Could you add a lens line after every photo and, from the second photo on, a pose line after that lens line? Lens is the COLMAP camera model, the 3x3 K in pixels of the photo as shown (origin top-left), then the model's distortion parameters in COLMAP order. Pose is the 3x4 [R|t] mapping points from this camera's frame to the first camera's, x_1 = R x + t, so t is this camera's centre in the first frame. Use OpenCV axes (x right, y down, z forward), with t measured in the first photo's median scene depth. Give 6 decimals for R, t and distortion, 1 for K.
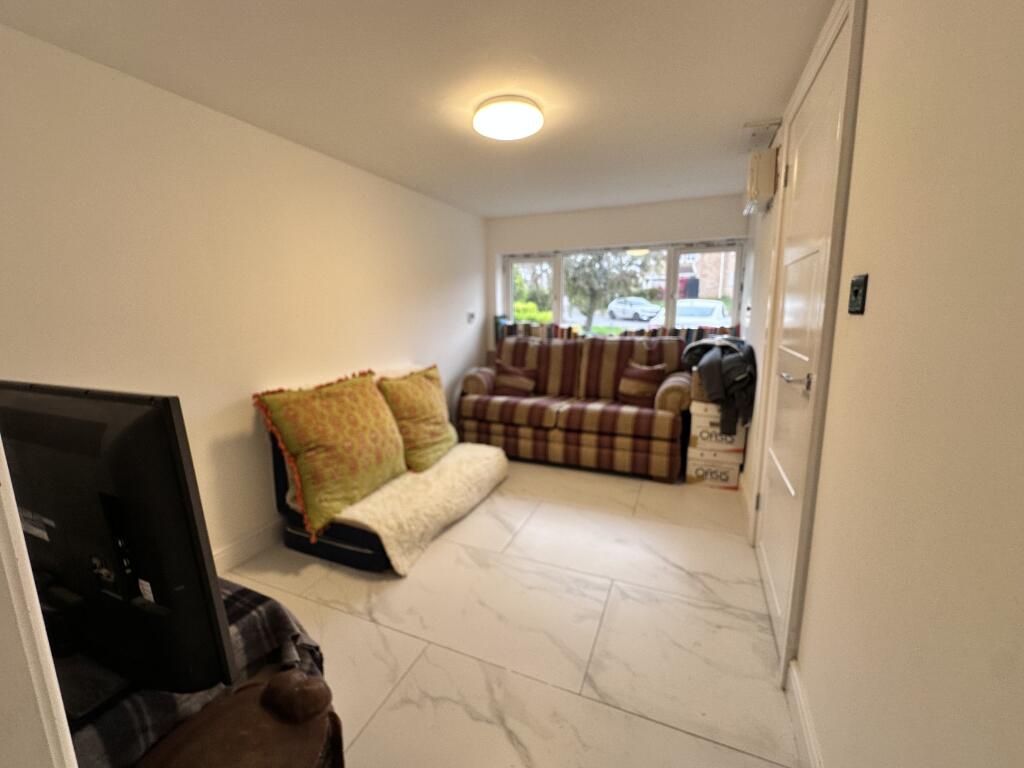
lens RADIAL K [[410.3, 0, 512.0], [0, 410.3, 384.0], [0, 0, 1]] dist [0.000484, -0.000081]
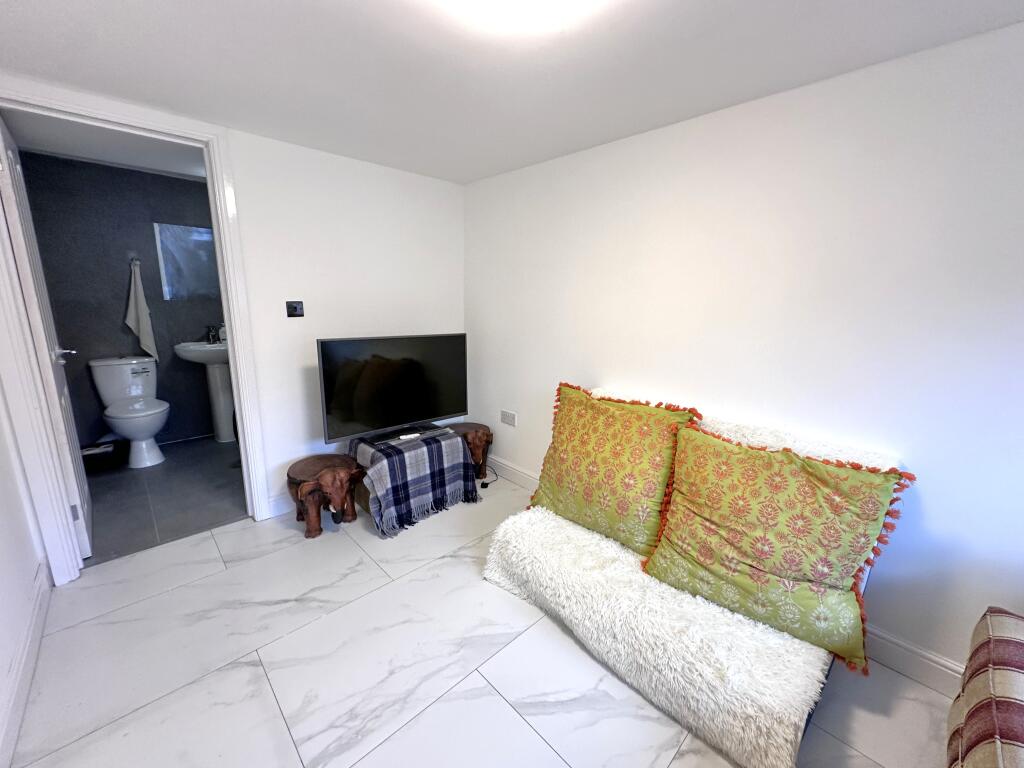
lens RADIAL K [[410.3, 0, 512.0], [0, 410.3, 384.0], [0, 0, 1]] dist [0.000484, -0.000081]
pose [[-0.395405, 0.202974, -0.895799, 0.518174], [-0.175778, 0.940530, 0.290698, -0.292072], [0.901531, 0.272405, -0.336211, 1.232288]]
